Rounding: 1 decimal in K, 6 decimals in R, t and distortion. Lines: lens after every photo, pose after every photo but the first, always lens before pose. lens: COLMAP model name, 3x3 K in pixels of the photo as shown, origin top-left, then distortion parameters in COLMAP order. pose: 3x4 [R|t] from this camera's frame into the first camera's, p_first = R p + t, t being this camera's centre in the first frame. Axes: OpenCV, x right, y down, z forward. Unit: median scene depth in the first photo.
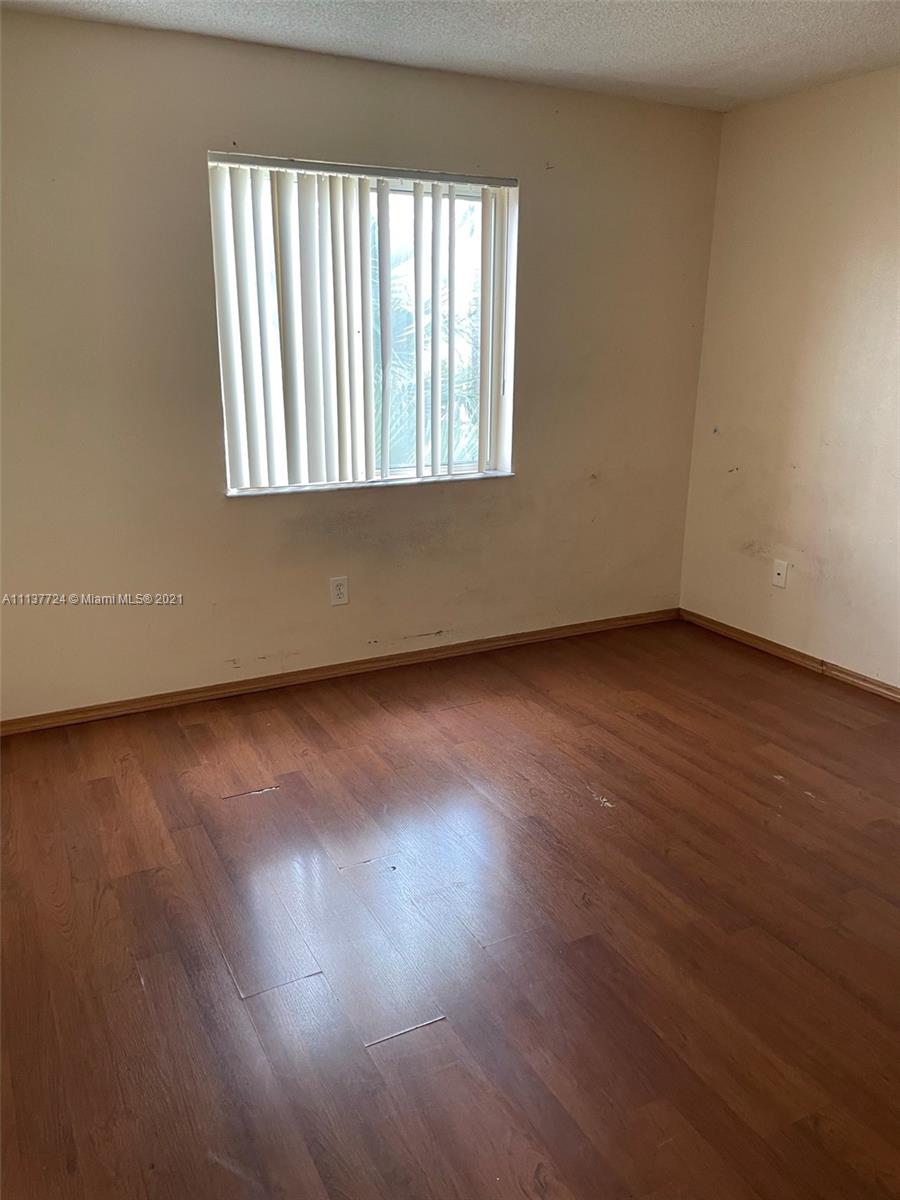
lens RADIAL K [[915.5, 0, 449.8], [0, 915.5, 600.7], [0, 0, 1]] dist [0.028274, -0.000832]
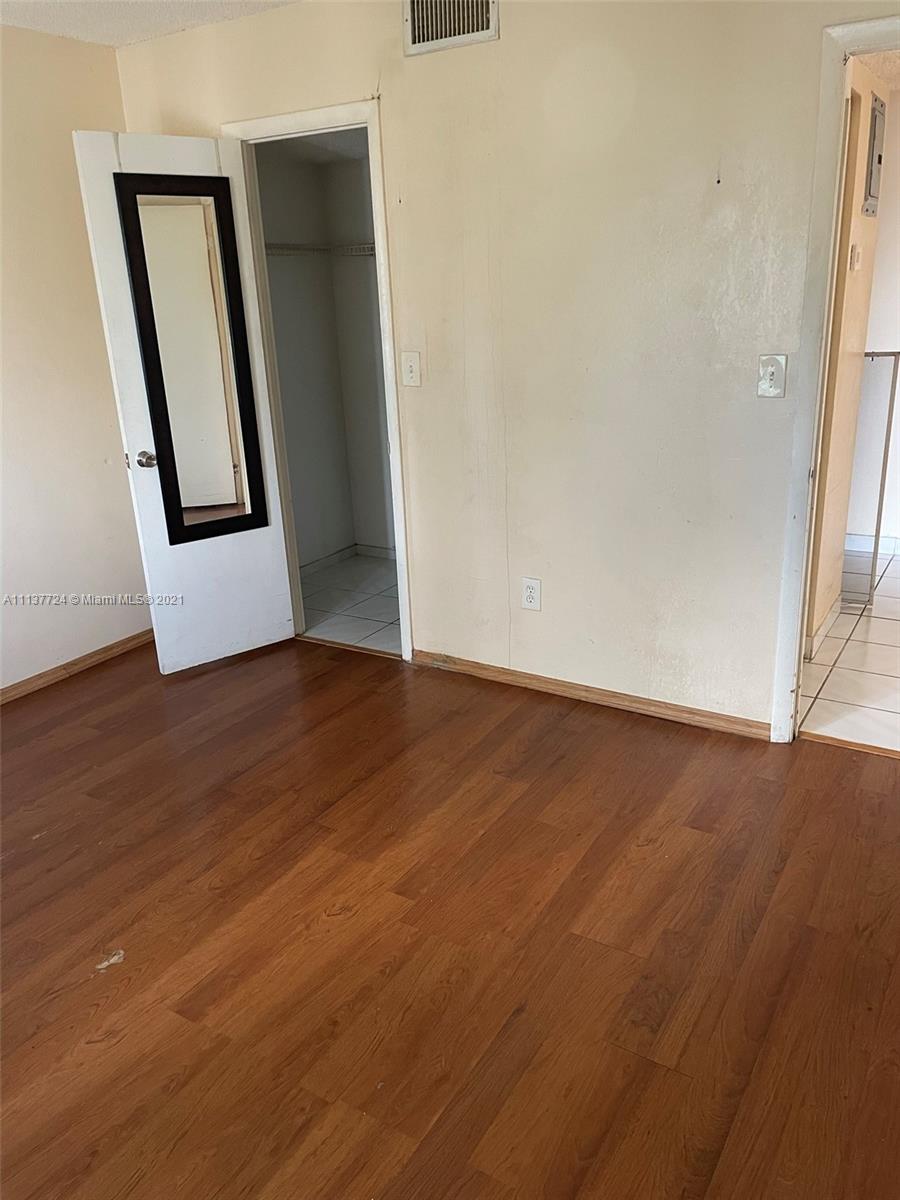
lens RADIAL K [[915.5, 0, 450.6], [0, 915.5, 598.8], [0, 0, 1]] dist [0.028274, -0.000832]
pose [[-0.502065, -0.271682, 0.821048, -0.698188], [0.287943, 0.842696, 0.454921, -0.398779], [-0.815487, 0.464814, -0.344860, 1.270381]]
